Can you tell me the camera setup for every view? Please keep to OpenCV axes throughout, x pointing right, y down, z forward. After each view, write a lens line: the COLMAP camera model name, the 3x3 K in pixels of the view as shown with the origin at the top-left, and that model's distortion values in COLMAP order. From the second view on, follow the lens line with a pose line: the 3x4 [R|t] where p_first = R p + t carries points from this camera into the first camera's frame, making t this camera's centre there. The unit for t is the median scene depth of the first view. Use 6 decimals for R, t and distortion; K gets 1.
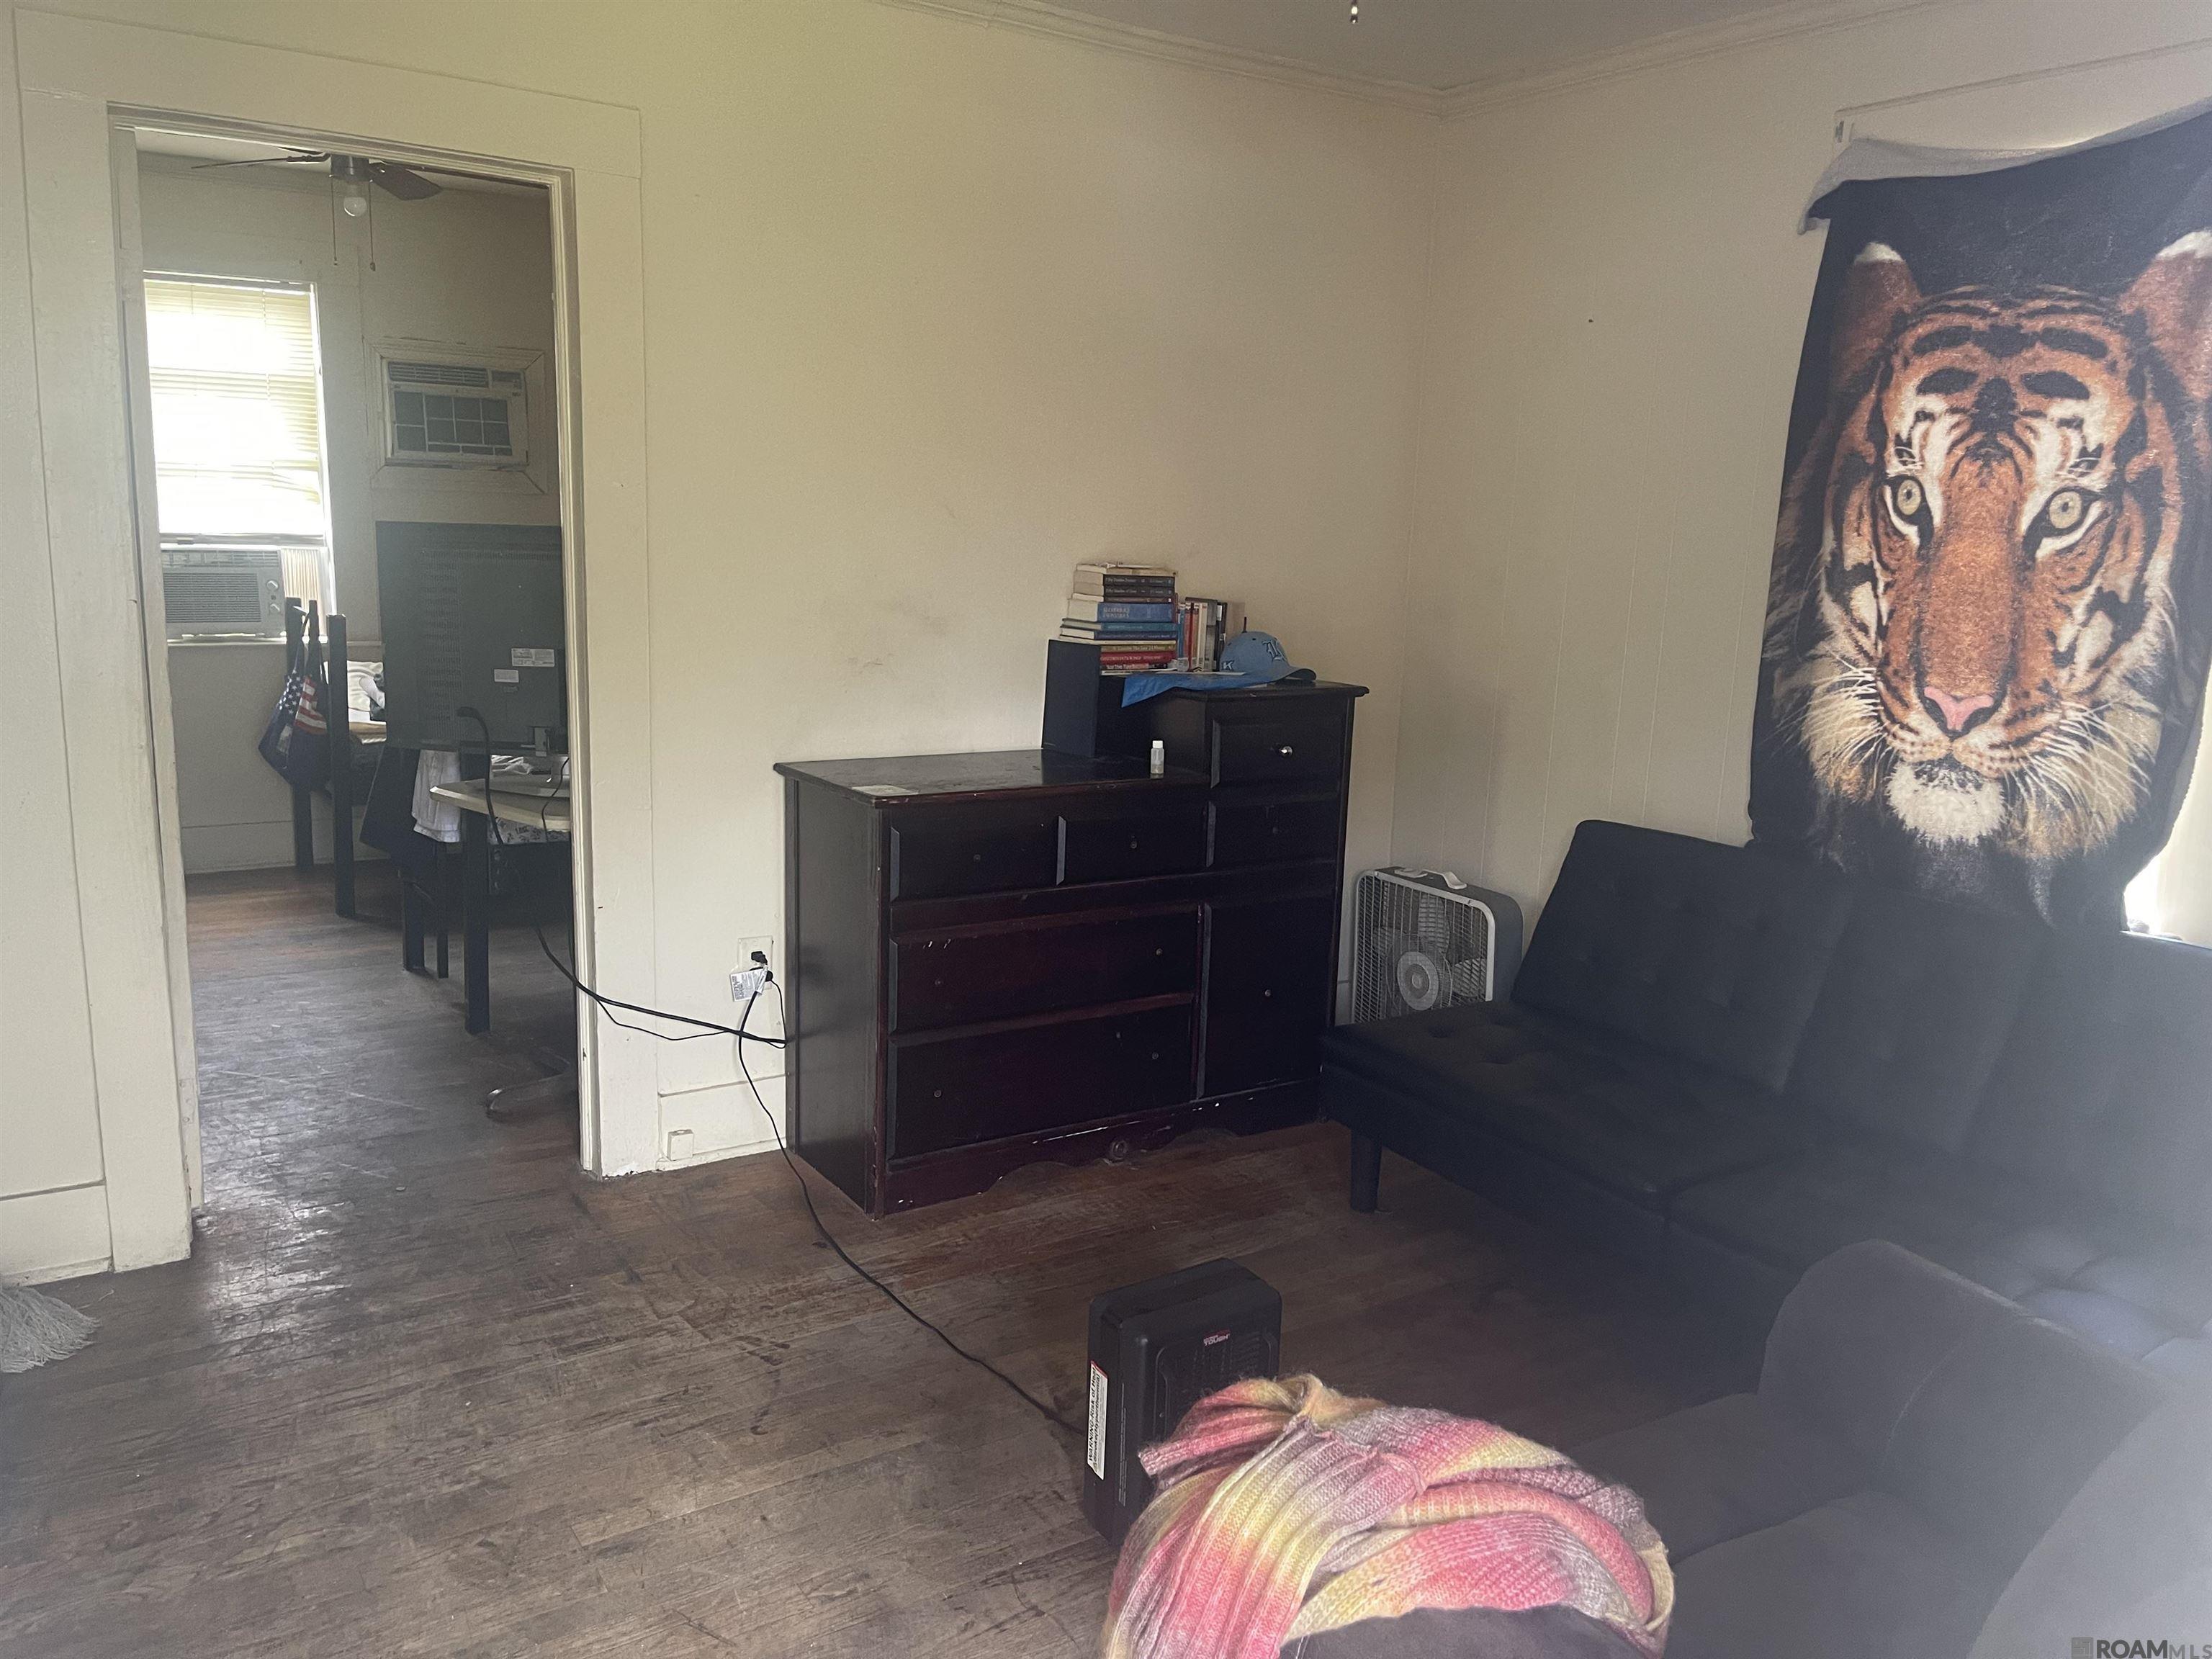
lens RADIAL K [[1816.8, 0, 1044.8], [0, 1816.8, 827.8], [0, 0, 1]] dist [0.083750, -0.165968]
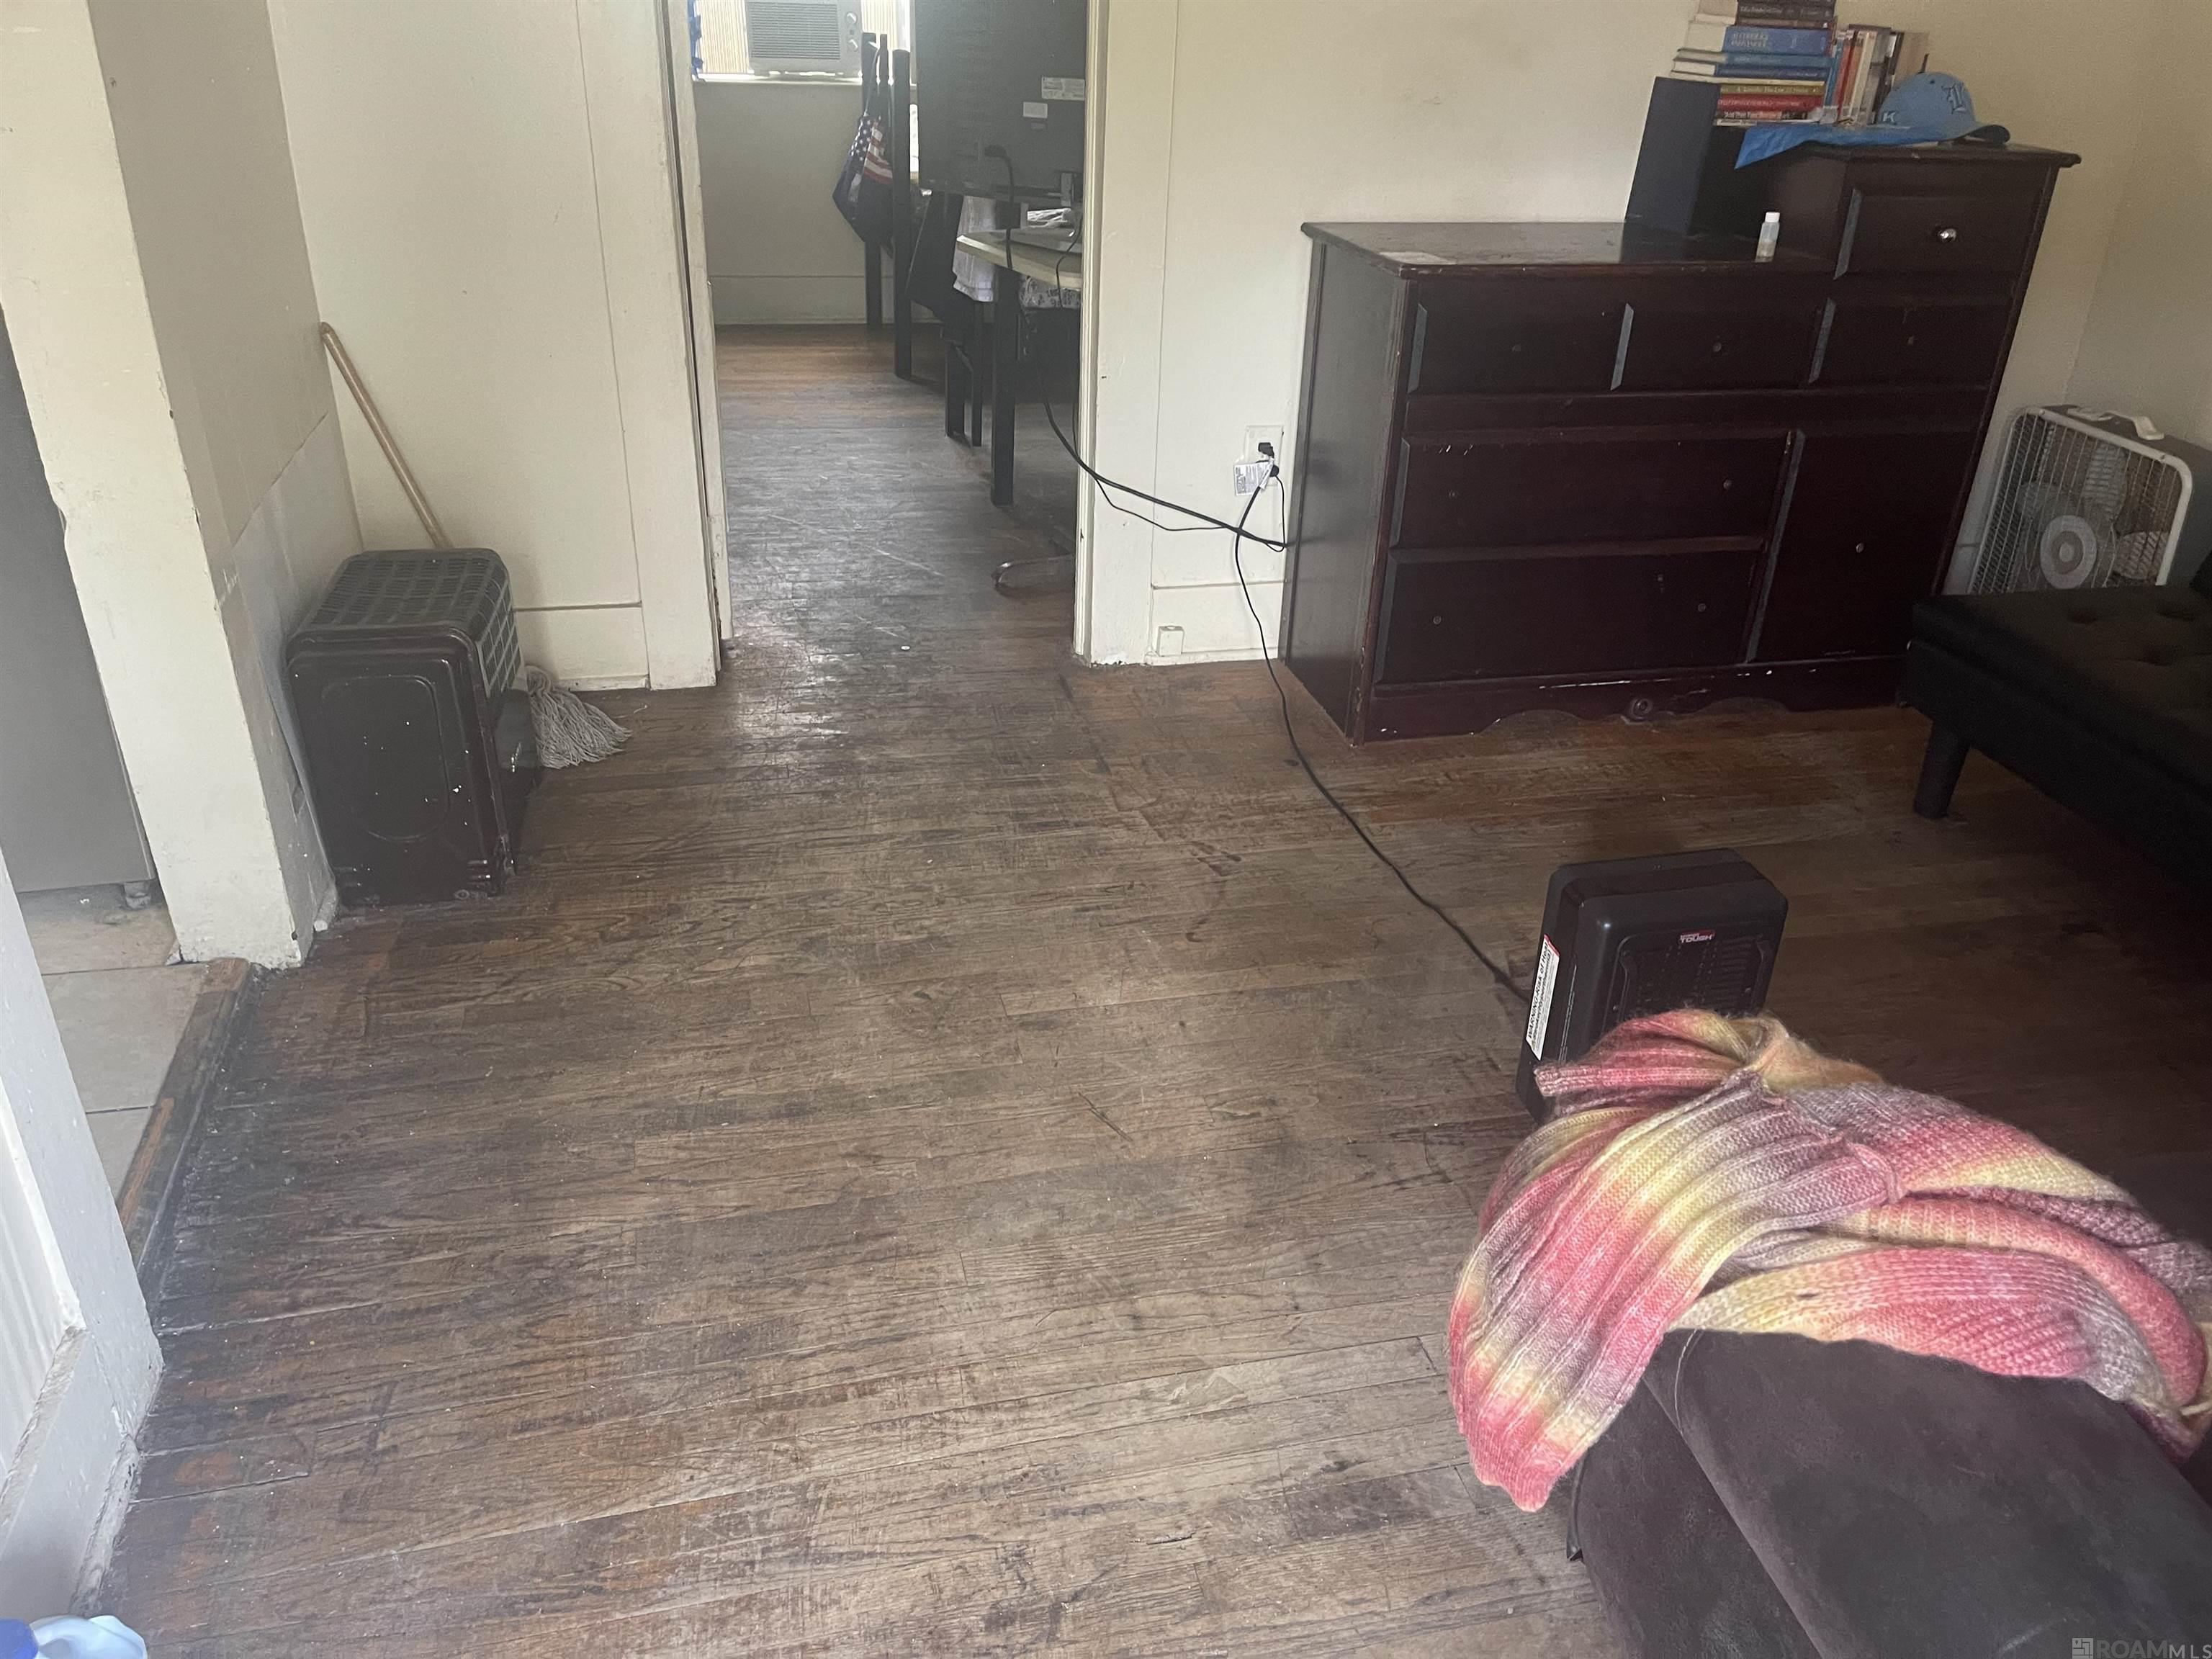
lens RADIAL K [[1626.5, 0, 1133.1], [0, 1626.5, 812.8], [0, 0, 1]] dist [0.071213, -0.095297]
pose [[0.943900, 0.154878, -0.291661, 0.050175], [-0.073195, 0.959352, 0.272555, 0.029214], [0.322018, -0.235916, 0.916868, 0.192731]]
